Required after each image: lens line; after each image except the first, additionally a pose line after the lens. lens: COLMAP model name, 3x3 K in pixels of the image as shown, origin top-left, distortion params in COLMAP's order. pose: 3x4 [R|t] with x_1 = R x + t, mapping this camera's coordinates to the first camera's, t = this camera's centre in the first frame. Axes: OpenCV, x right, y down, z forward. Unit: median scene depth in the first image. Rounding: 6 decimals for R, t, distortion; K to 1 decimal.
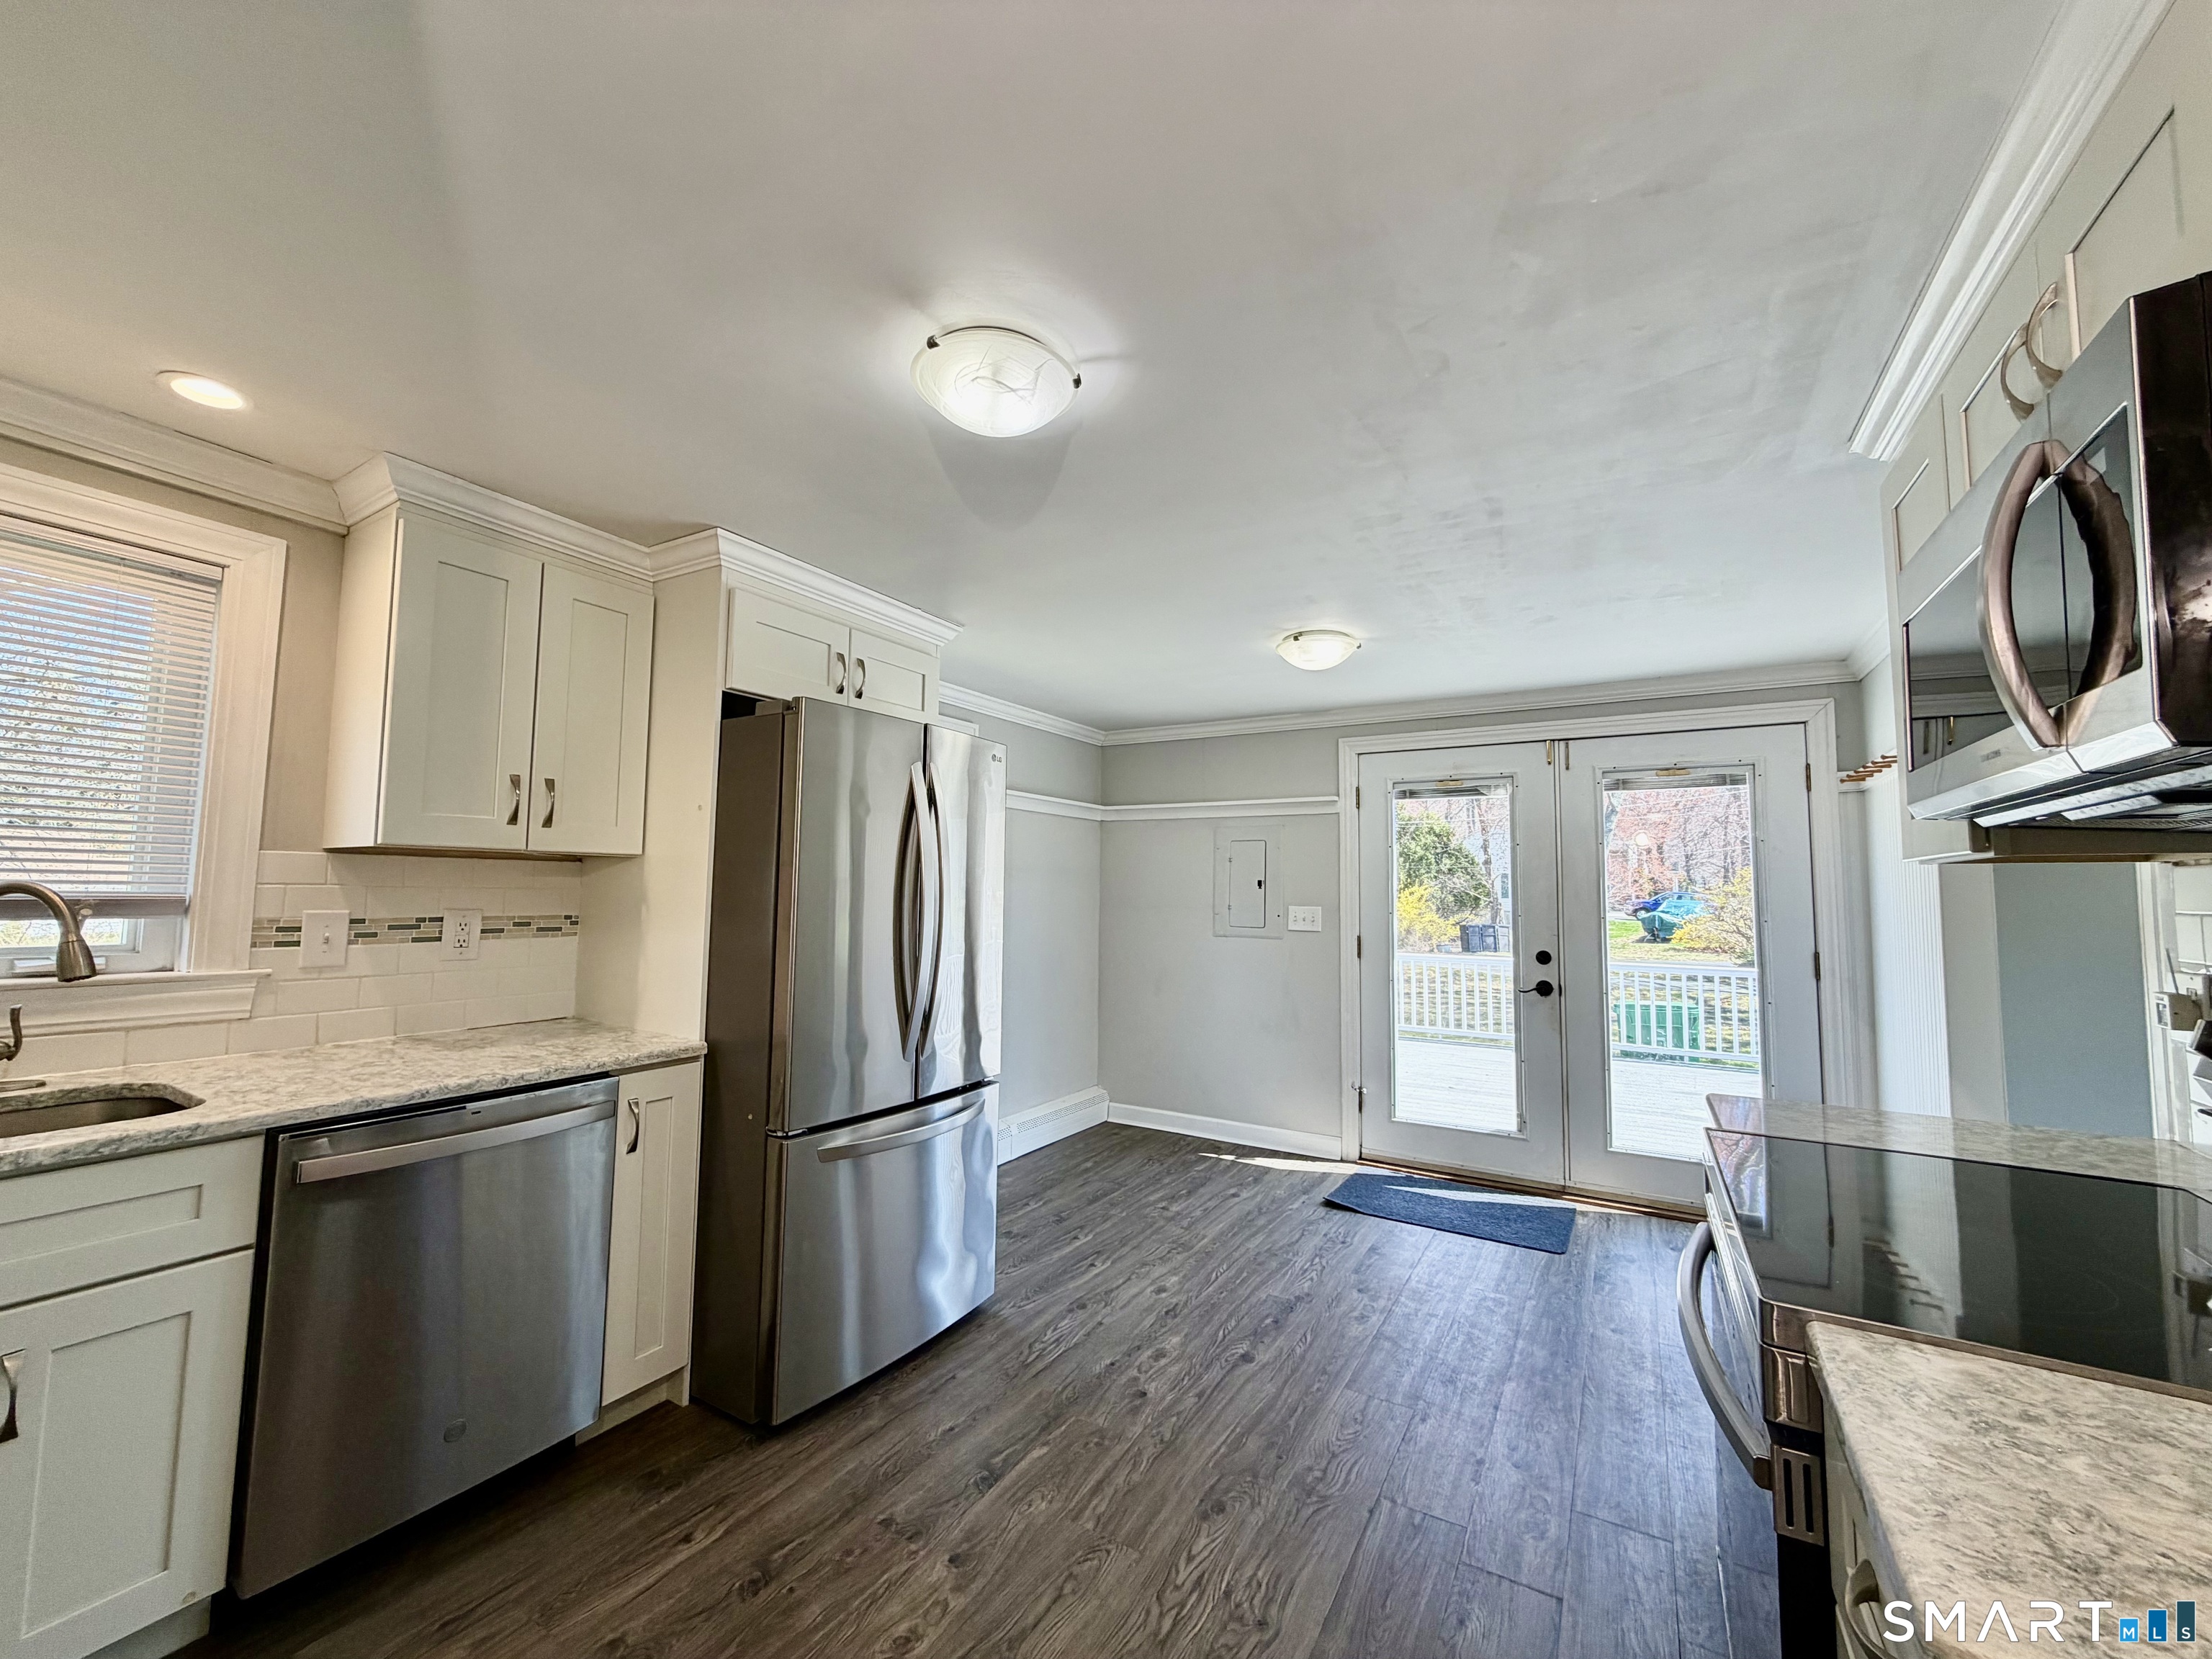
lens RADIAL K [[881.3, 0, 1096.7], [0, 881.3, 828.3], [0, 0, 1]] dist [-0.000573, 0.000631]
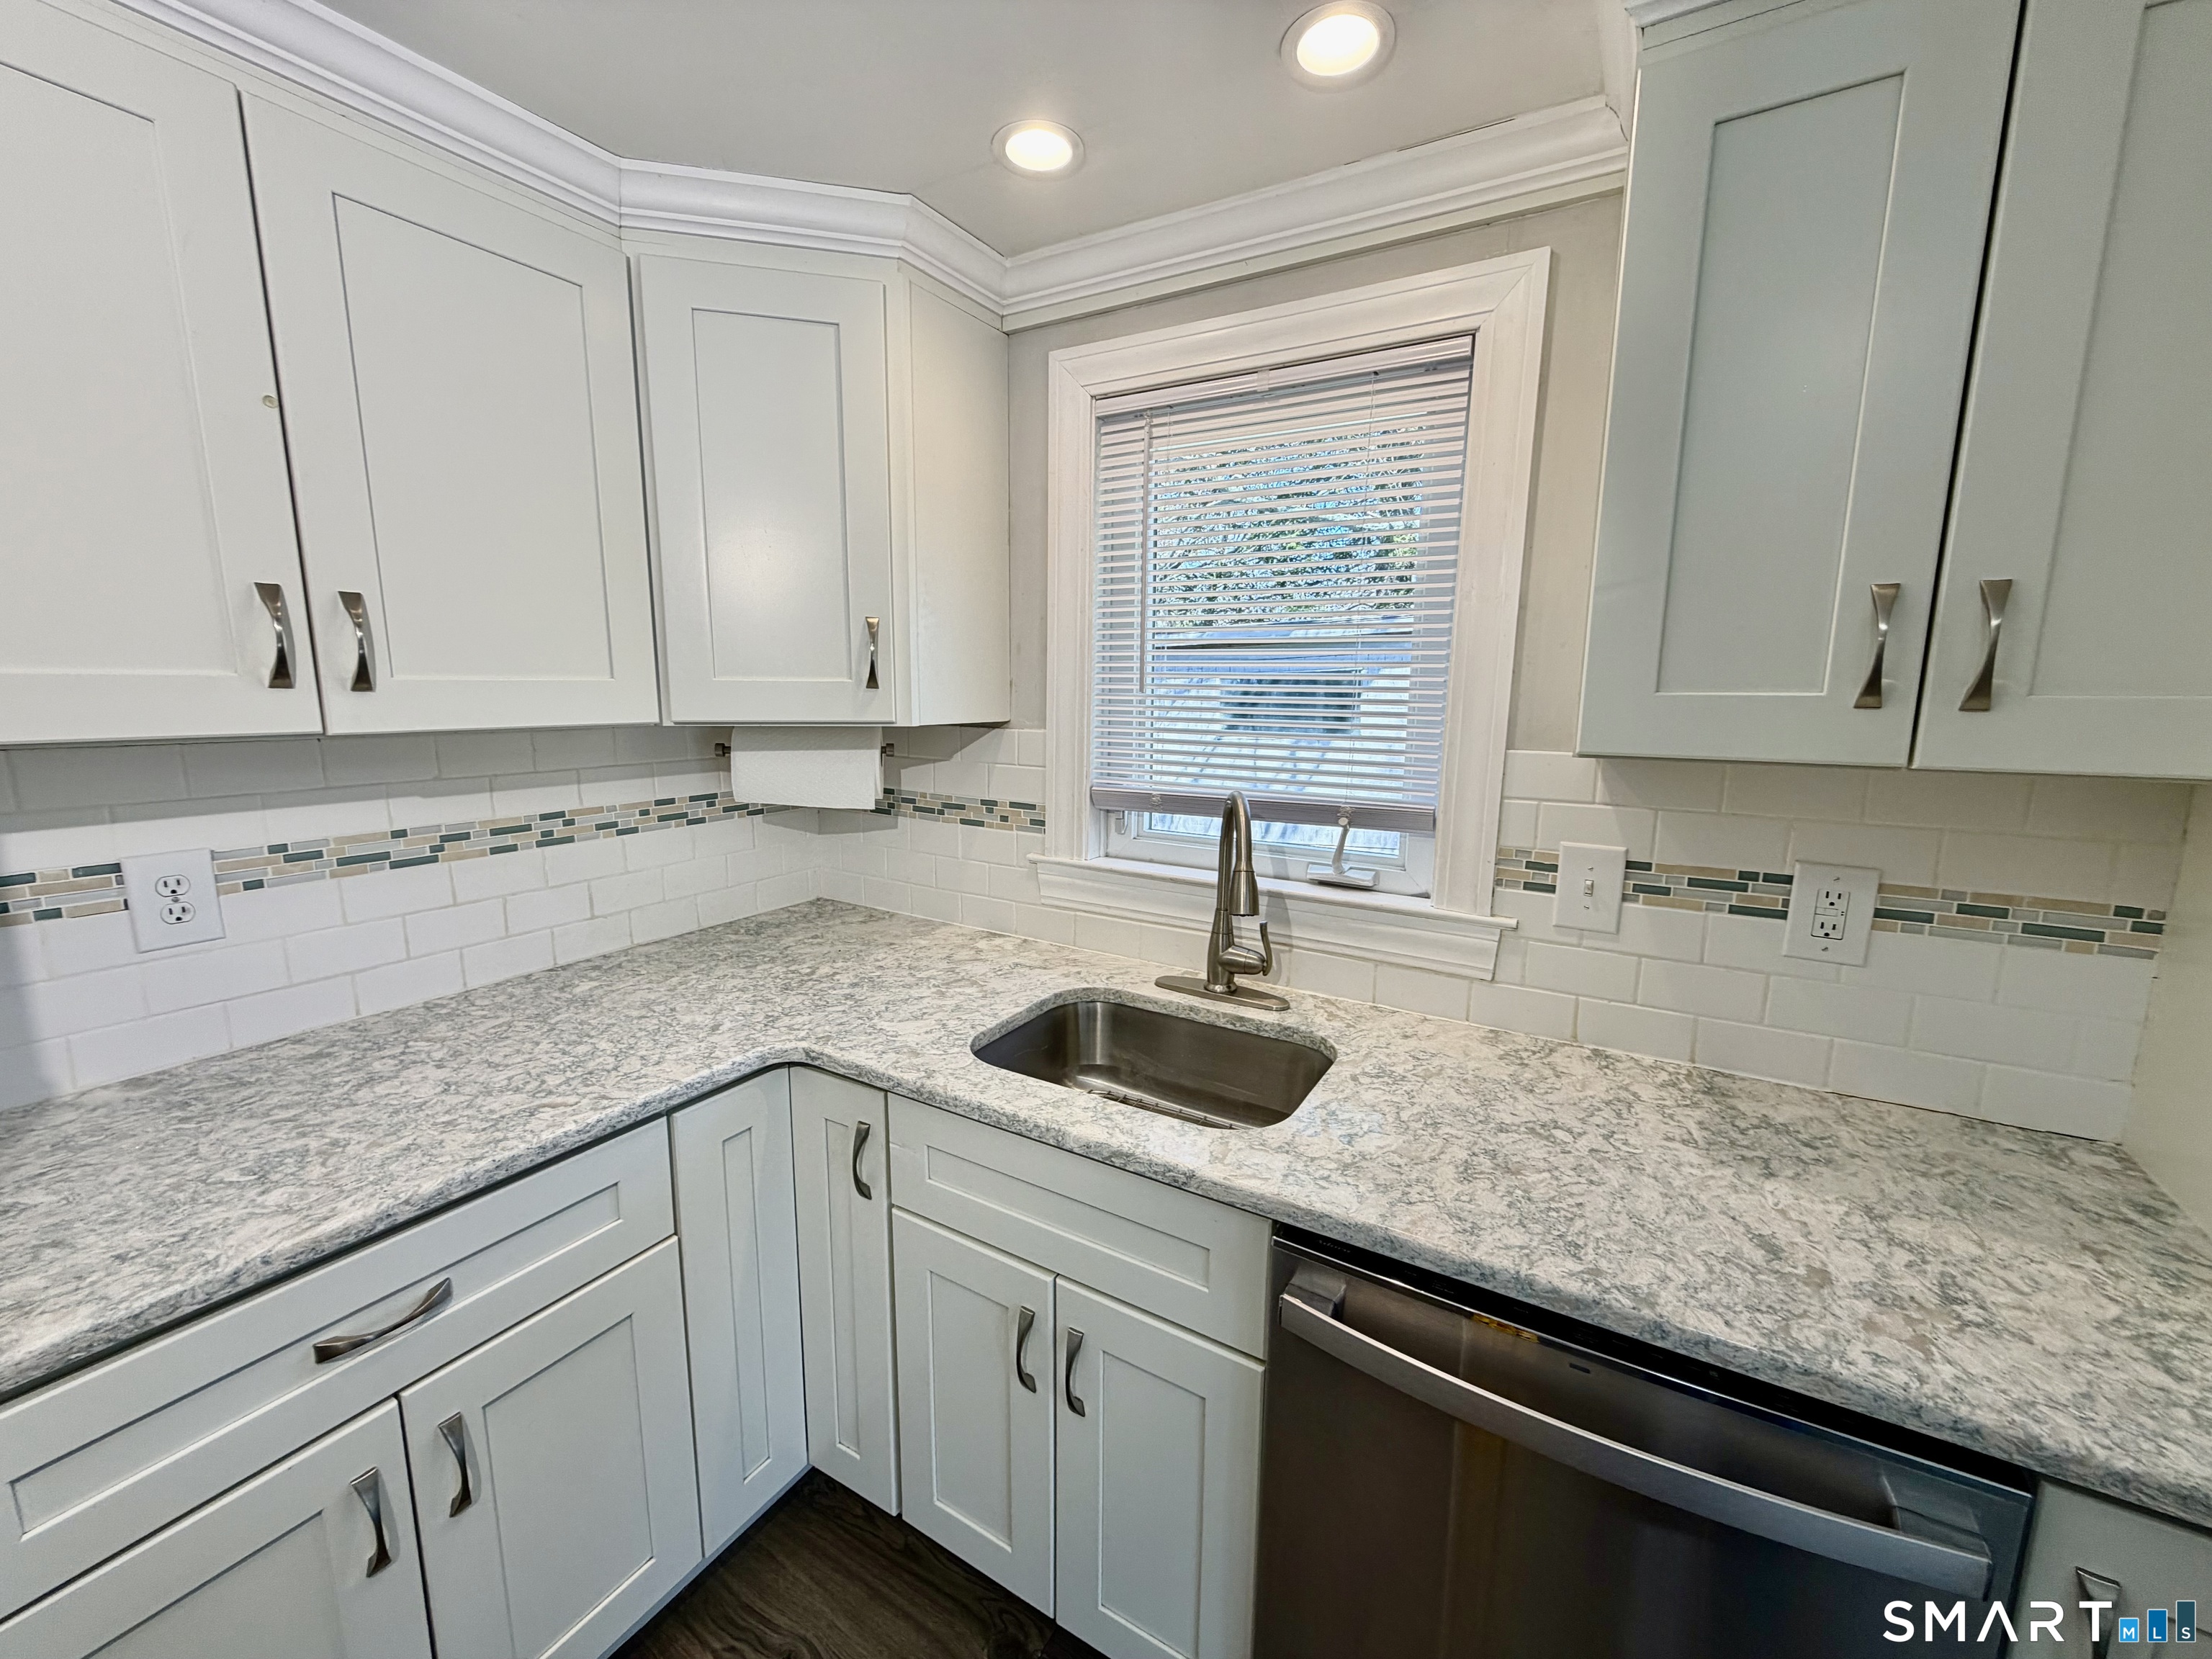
lens RADIAL K [[881.3, 0, 1099.0], [0, 881.3, 829.2], [0, 0, 1]] dist [-0.000573, 0.000631]
pose [[-0.008208, 0.142432, -0.989771, -0.241709], [0.060739, 0.988047, 0.141680, -0.029236], [0.998120, -0.058955, -0.016761, 0.654451]]
